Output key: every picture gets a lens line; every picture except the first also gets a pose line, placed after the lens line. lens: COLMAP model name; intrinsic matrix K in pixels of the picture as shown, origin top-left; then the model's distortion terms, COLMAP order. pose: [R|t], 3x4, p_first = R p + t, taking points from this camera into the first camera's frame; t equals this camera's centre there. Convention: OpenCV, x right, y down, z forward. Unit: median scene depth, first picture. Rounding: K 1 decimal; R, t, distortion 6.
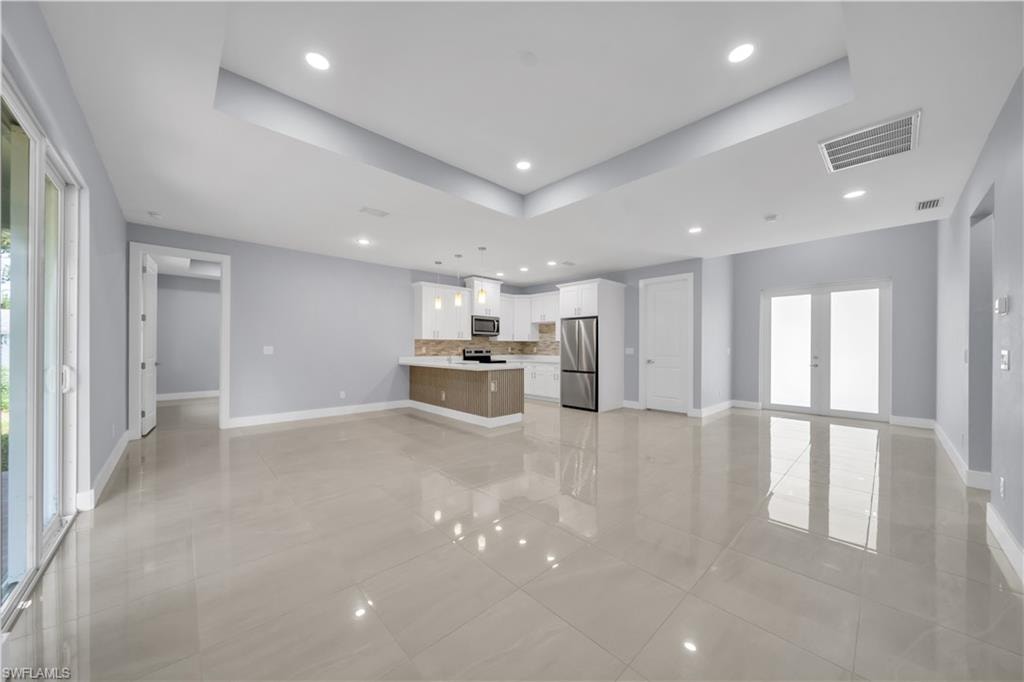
lens RADIAL K [[354.2, 0, 514.6], [0, 354.2, 346.8], [0, 0, 1]] dist [-0.000721, -0.000230]
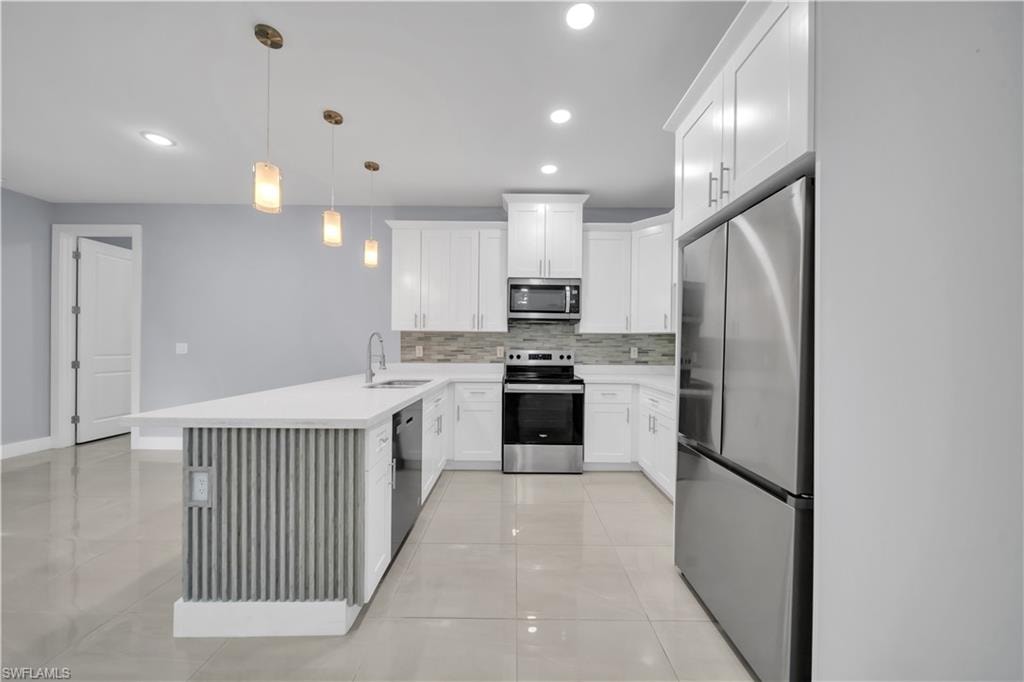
lens RADIAL K [[354.2, 0, 514.6], [0, 354.2, 346.8], [0, 0, 1]] dist [-0.000721, -0.000230]
pose [[0.725065, 0.003951, -0.688669, 0.208762], [-0.006865, 0.999975, -0.001490, 0.001952], [0.688647, 0.005808, 0.725074, 0.662759]]
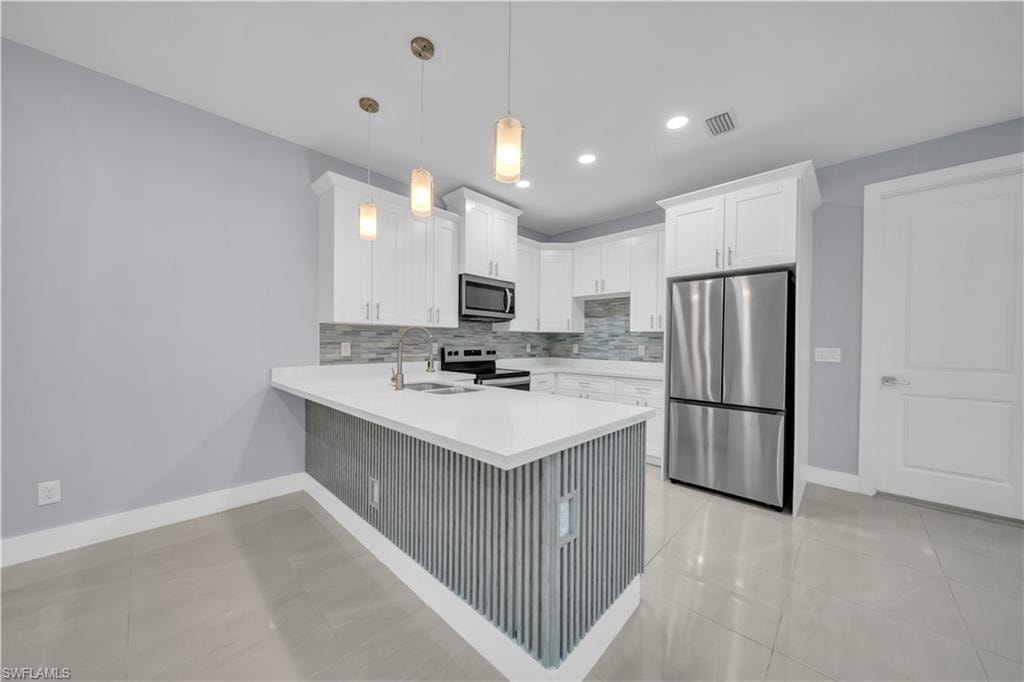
lens RADIAL K [[354.2, 0, 514.6], [0, 354.2, 346.8], [0, 0, 1]] dist [-0.000721, -0.000230]
pose [[0.998644, 0.006755, 0.051612, -0.072190], [-0.007347, 0.999909, 0.011298, -0.000036], [-0.051531, -0.011662, 0.998603, 0.532358]]
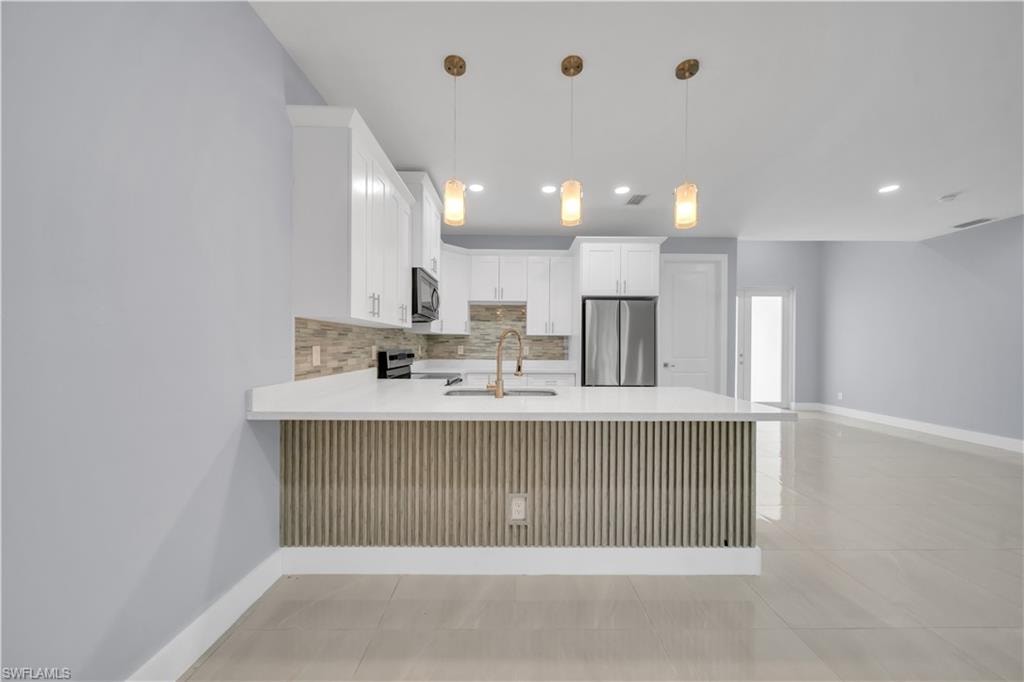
lens RADIAL K [[354.2, 0, 514.6], [0, 354.2, 346.8], [0, 0, 1]] dist [-0.000721, -0.000230]
pose [[0.683770, -0.002424, 0.729693, -0.336056], [-0.003485, 0.999972, 0.006587, -0.000875], [-0.729689, -0.007047, 0.683743, 0.633856]]
